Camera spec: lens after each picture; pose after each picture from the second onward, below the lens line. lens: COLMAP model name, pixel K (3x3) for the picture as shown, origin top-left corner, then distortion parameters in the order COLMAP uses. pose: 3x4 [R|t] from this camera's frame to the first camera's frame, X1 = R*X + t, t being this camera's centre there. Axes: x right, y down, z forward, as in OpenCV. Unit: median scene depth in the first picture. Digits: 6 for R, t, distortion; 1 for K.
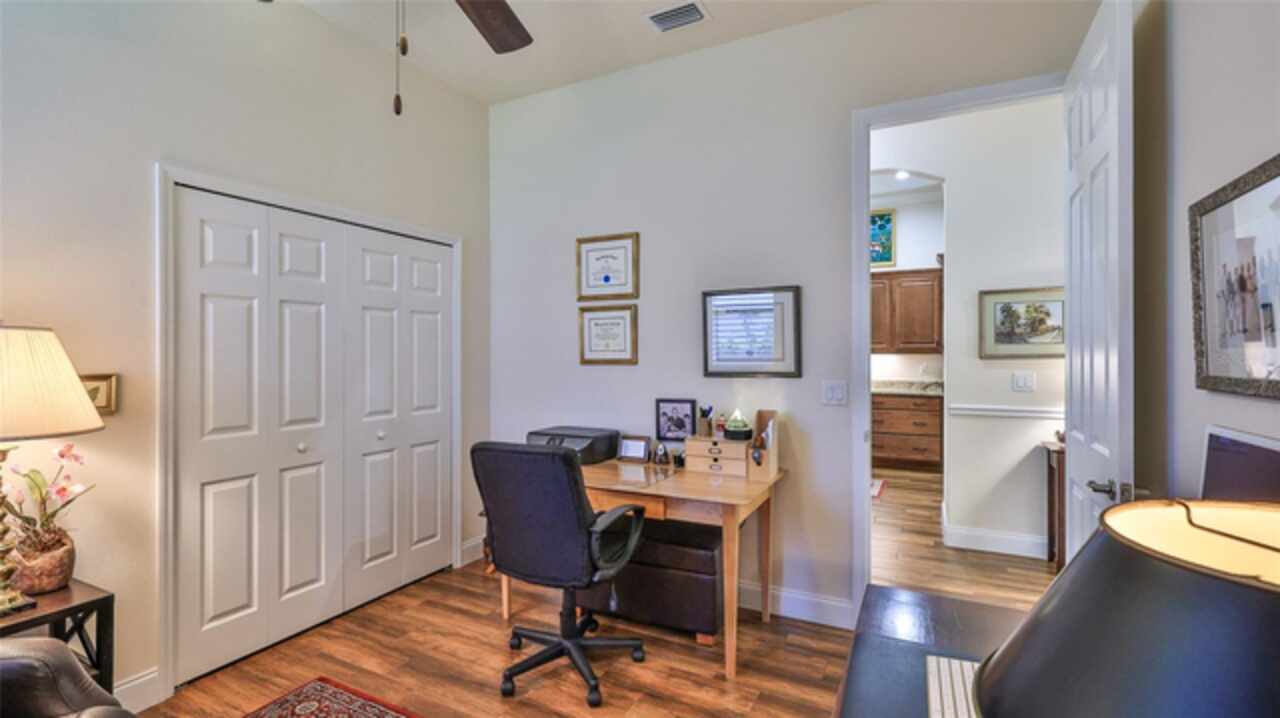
lens RADIAL K [[564.5, 0, 637.6], [0, 564.5, 354.7], [0, 0, 1]] dist [-0.000351, -0.000006]
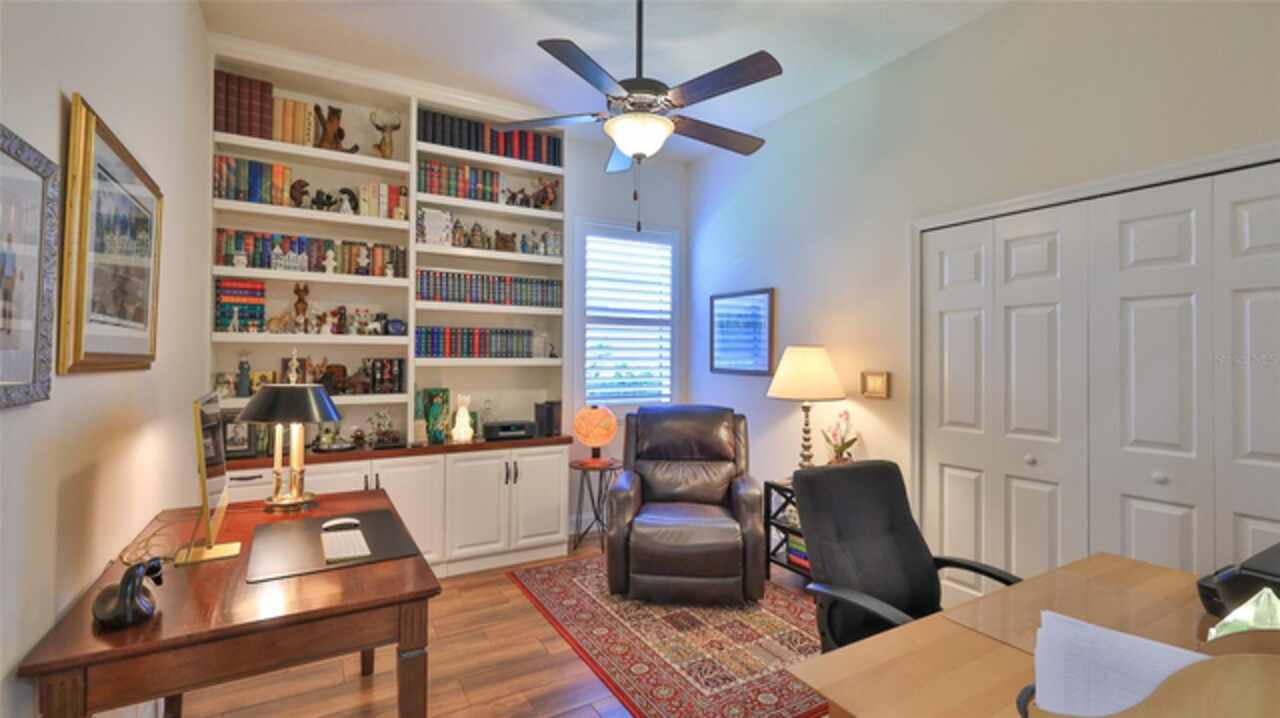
lens RADIAL K [[564.5, 0, 637.6], [0, 564.5, 354.7], [0, 0, 1]] dist [-0.000351, -0.000006]
pose [[-0.526412, -0.003587, -0.850222, 0.595318], [-0.004816, 0.999988, -0.001237, -0.006662], [0.850216, 0.003443, -0.526422, 1.013988]]
